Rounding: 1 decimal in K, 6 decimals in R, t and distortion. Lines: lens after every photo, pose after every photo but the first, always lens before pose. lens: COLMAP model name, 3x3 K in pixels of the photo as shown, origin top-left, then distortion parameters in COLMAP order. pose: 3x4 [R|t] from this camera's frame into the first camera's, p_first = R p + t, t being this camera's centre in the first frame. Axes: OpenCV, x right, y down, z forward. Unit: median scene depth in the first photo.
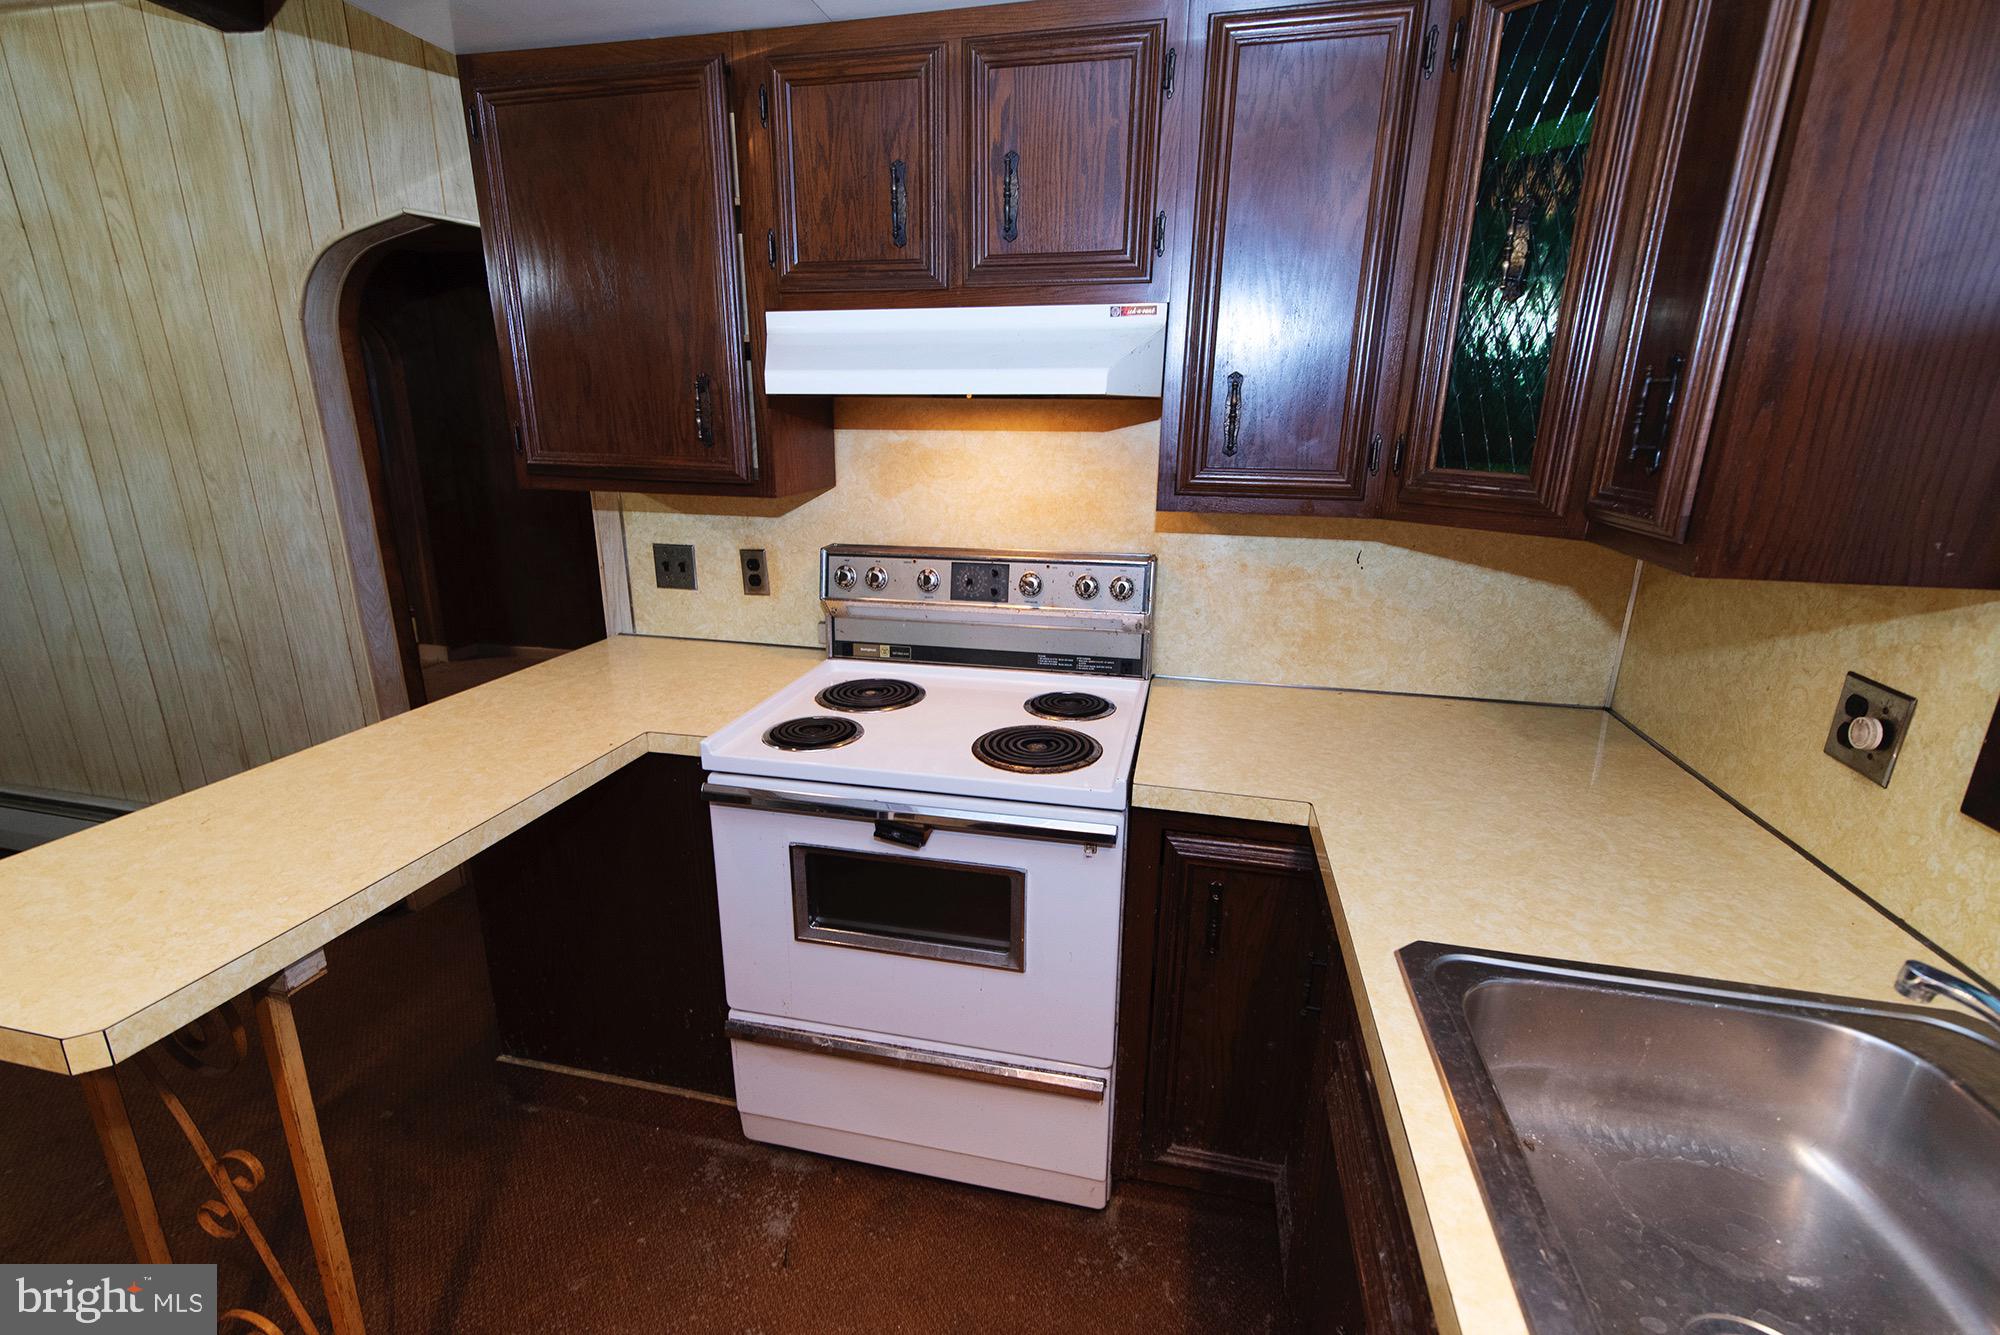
lens RADIAL K [[896.8, 0, 982.3], [0, 896.8, 680.4], [0, 0, 1]] dist [0.014382, -0.001758]
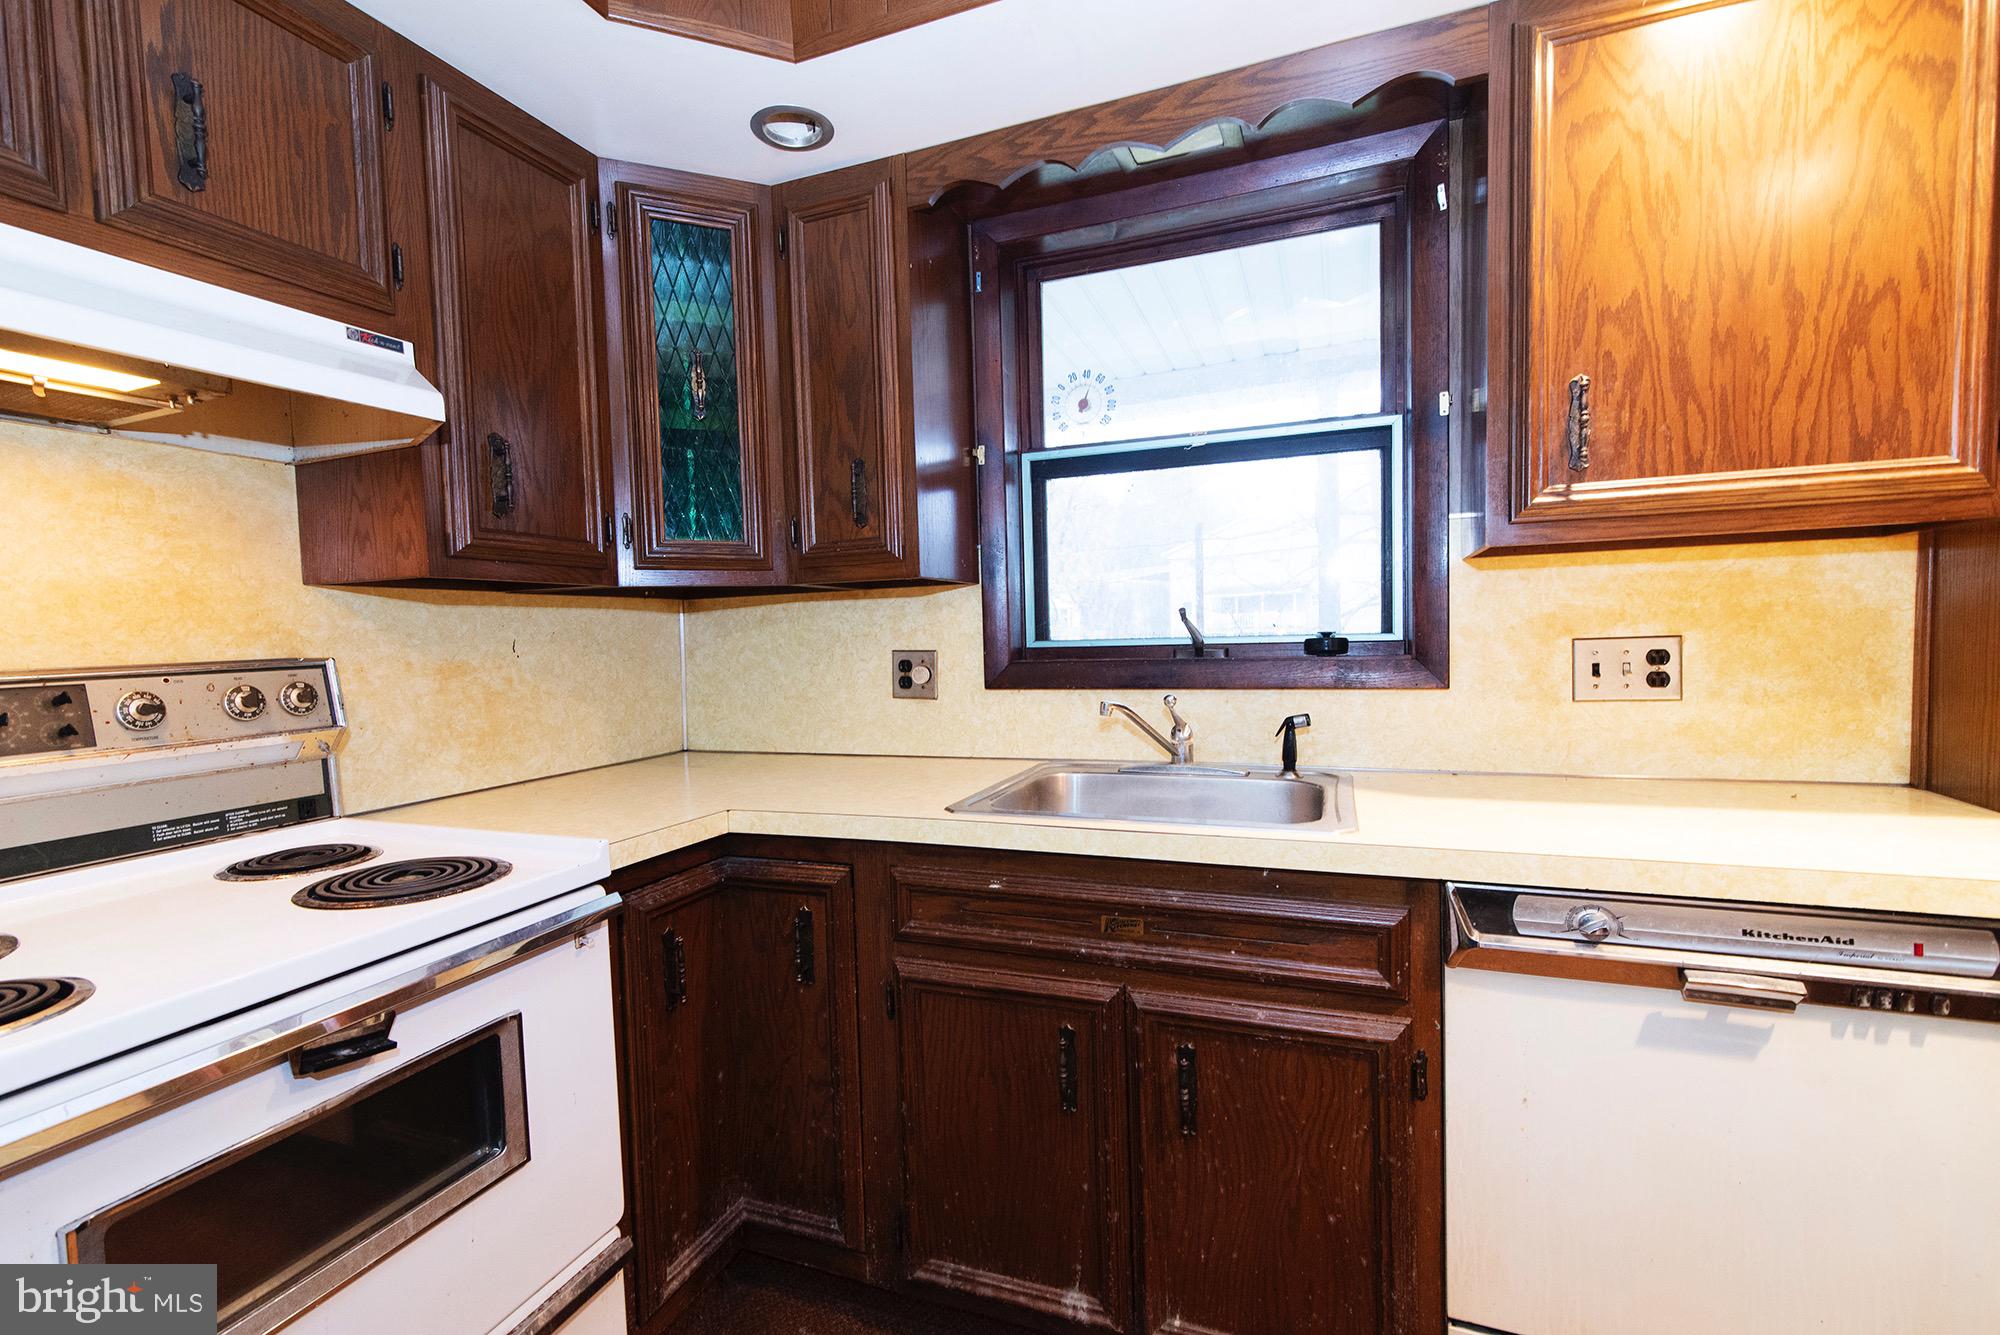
lens RADIAL K [[896.8, 0, 994.5], [0, 896.8, 675.5], [0, 0, 1]] dist [0.014382, -0.001758]
pose [[0.133851, -0.058931, 0.989248, -0.502275], [0.312858, 0.949693, 0.014243, 0.048152], [-0.940321, 0.307588, 0.145555, 0.346346]]
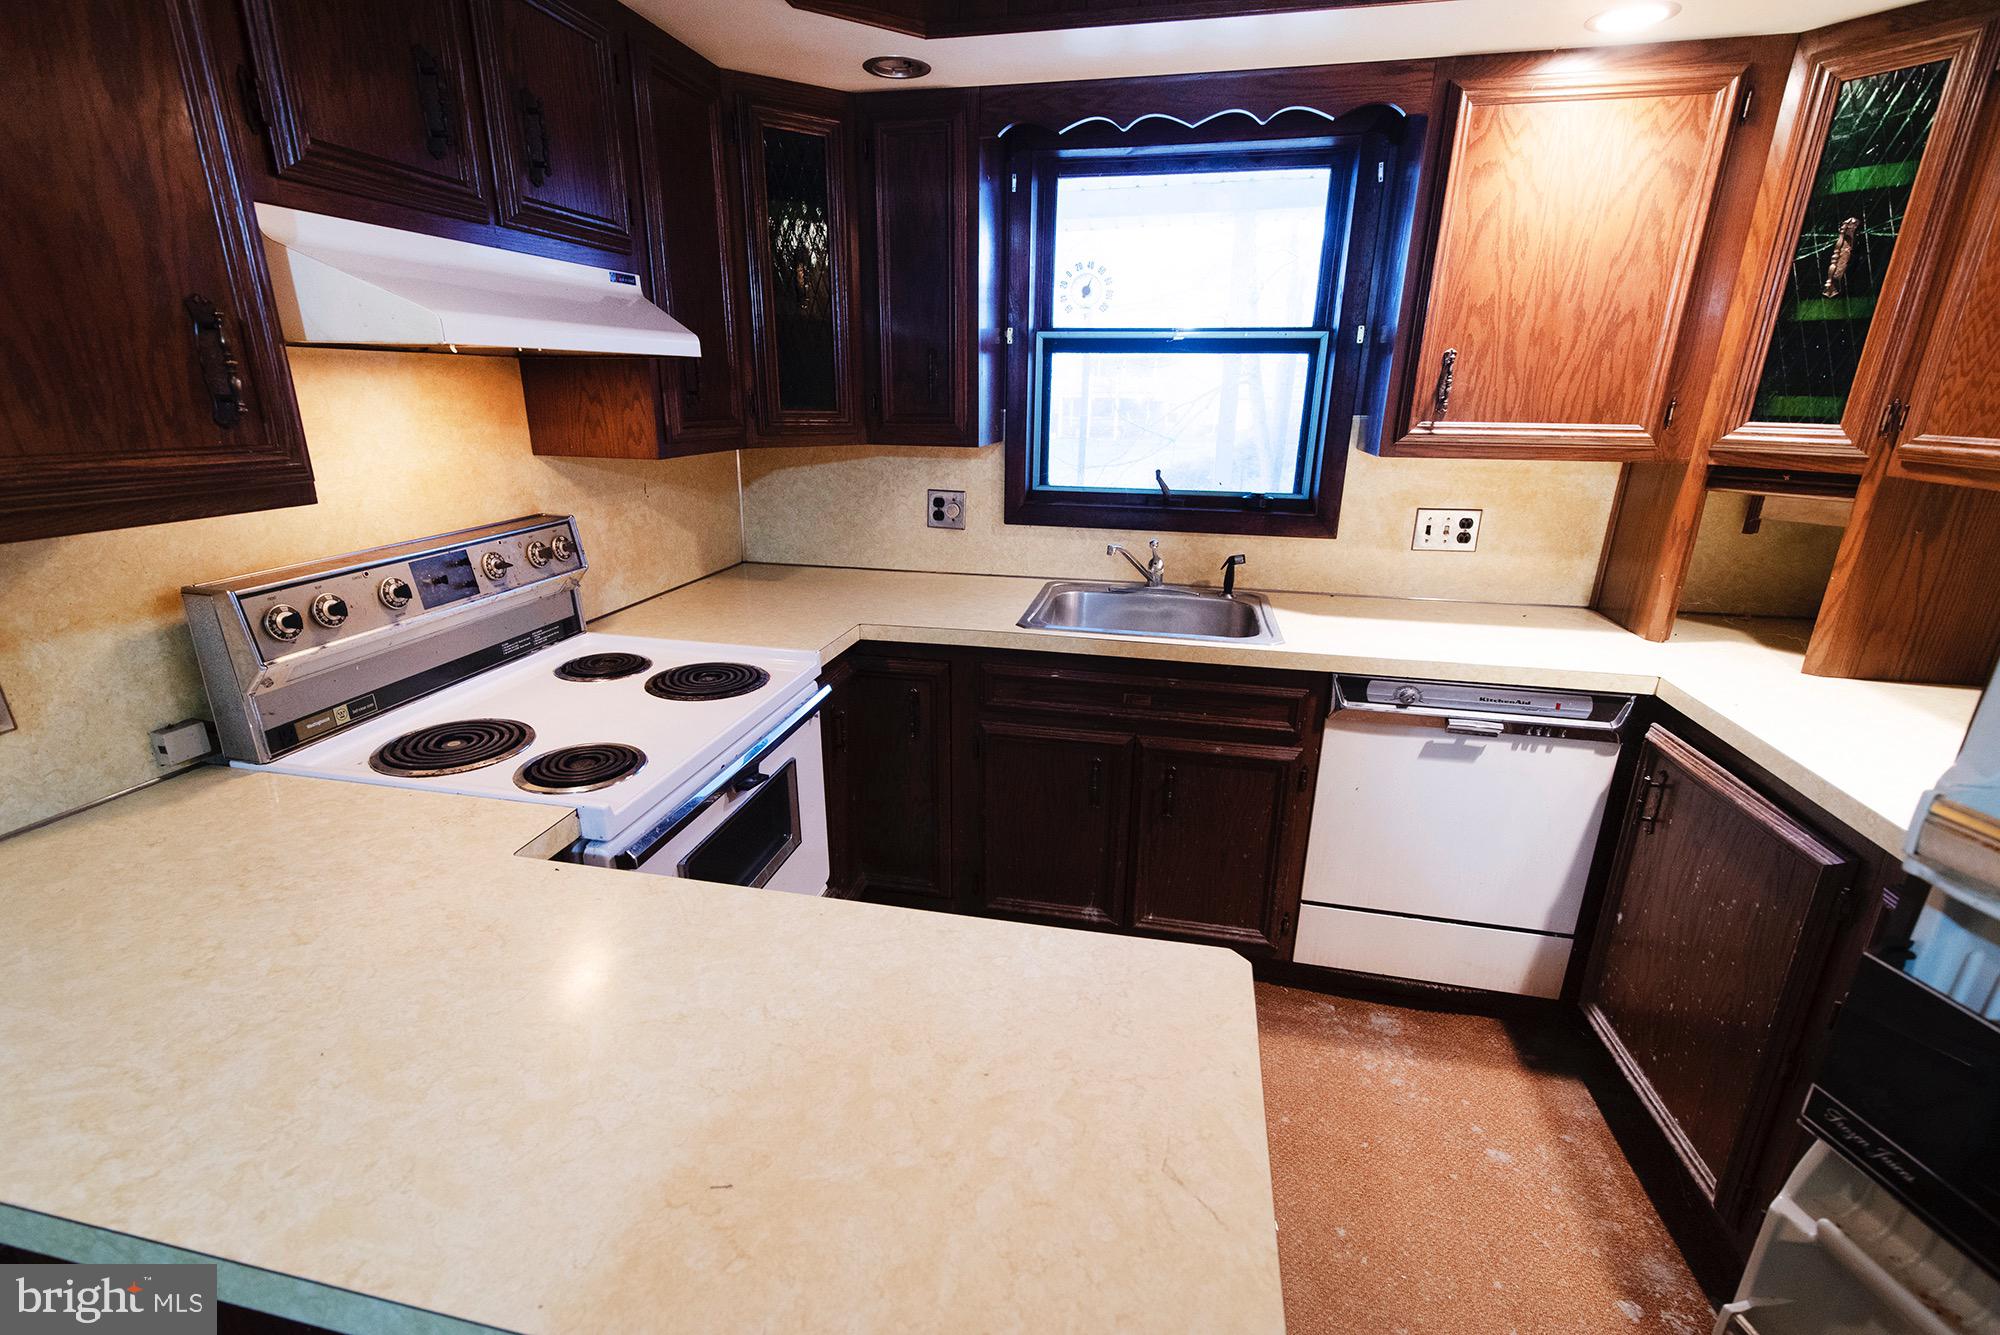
lens RADIAL K [[896.8, 0, 996.5], [0, 896.8, 679.2], [0, 0, 1]] dist [0.014382, -0.001758]
pose [[-0.028317, -0.320620, 0.946785, -0.858743], [0.276626, 0.907660, 0.315644, -0.152458], [-0.960560, 0.270843, 0.062989, 0.507295]]
